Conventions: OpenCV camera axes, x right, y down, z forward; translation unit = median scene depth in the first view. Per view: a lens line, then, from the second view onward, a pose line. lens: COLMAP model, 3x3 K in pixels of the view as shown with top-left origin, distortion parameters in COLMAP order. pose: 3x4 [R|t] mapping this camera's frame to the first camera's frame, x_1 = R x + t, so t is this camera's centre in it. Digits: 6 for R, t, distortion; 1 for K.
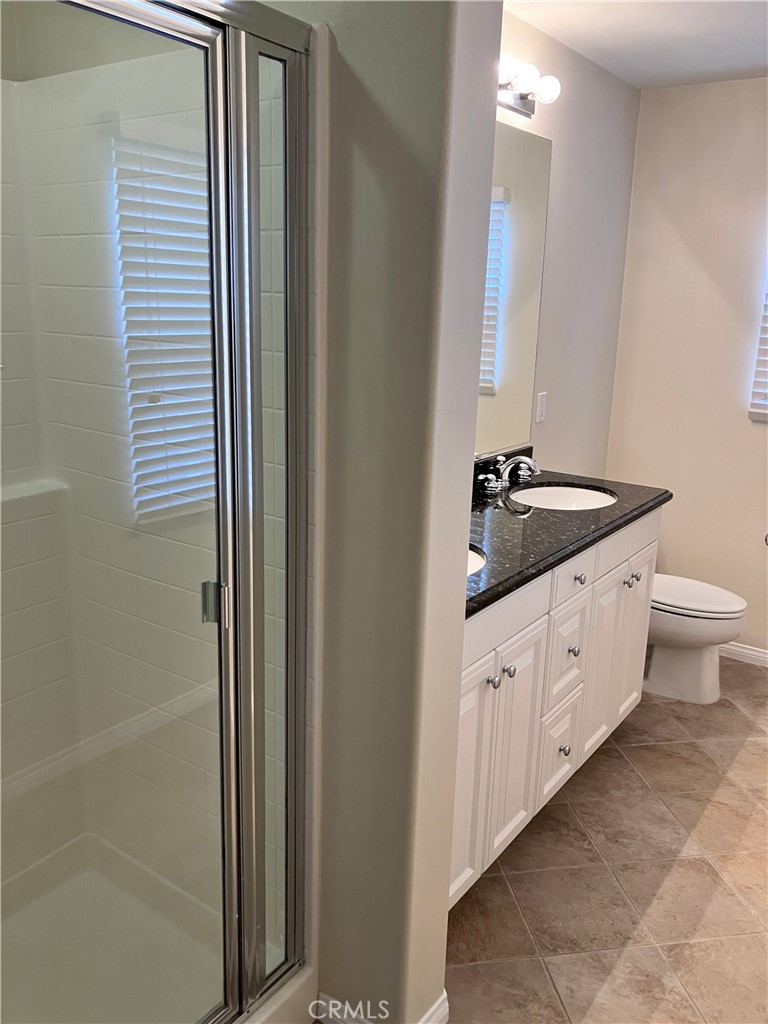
lens RADIAL K [[829.9, 0, 382.5], [0, 829.9, 511.9], [0, 0, 1]] dist [0.027925, -0.047339]
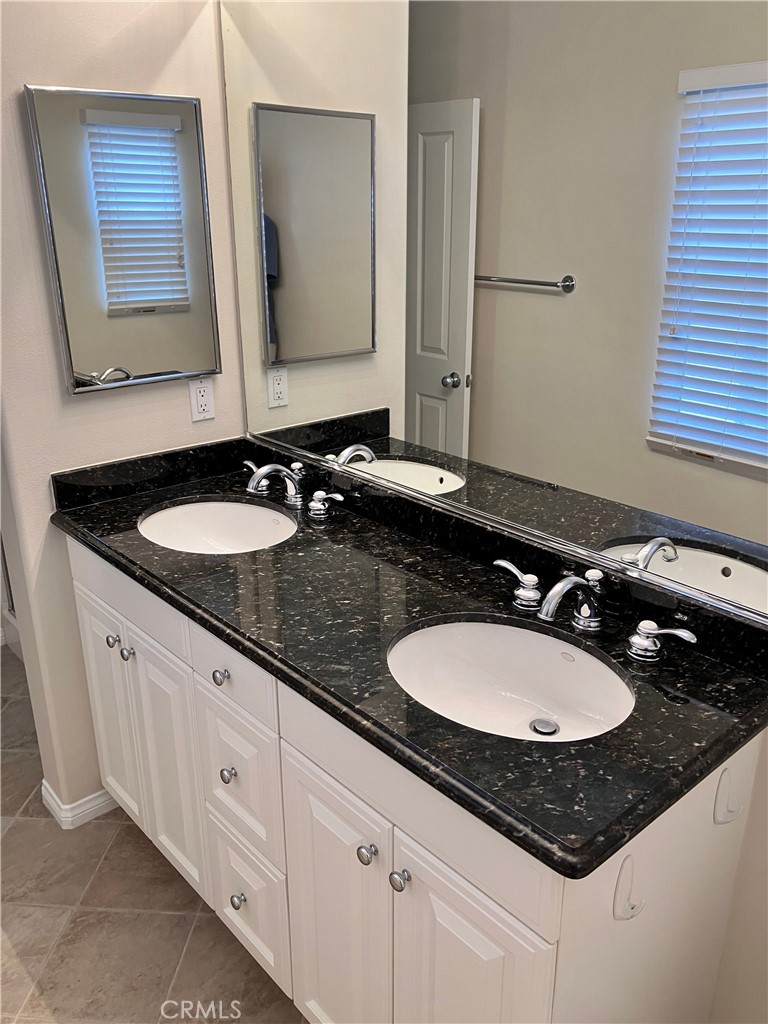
lens RADIAL K [[829.9, 0, 384.3], [0, 829.9, 511.1], [0, 0, 1]] dist [0.027925, -0.047339]
pose [[-0.218991, 0.314249, -0.923737, 0.867012], [-0.249427, 0.897232, 0.364364, -0.345859], [0.943308, 0.310198, -0.118103, 1.294717]]
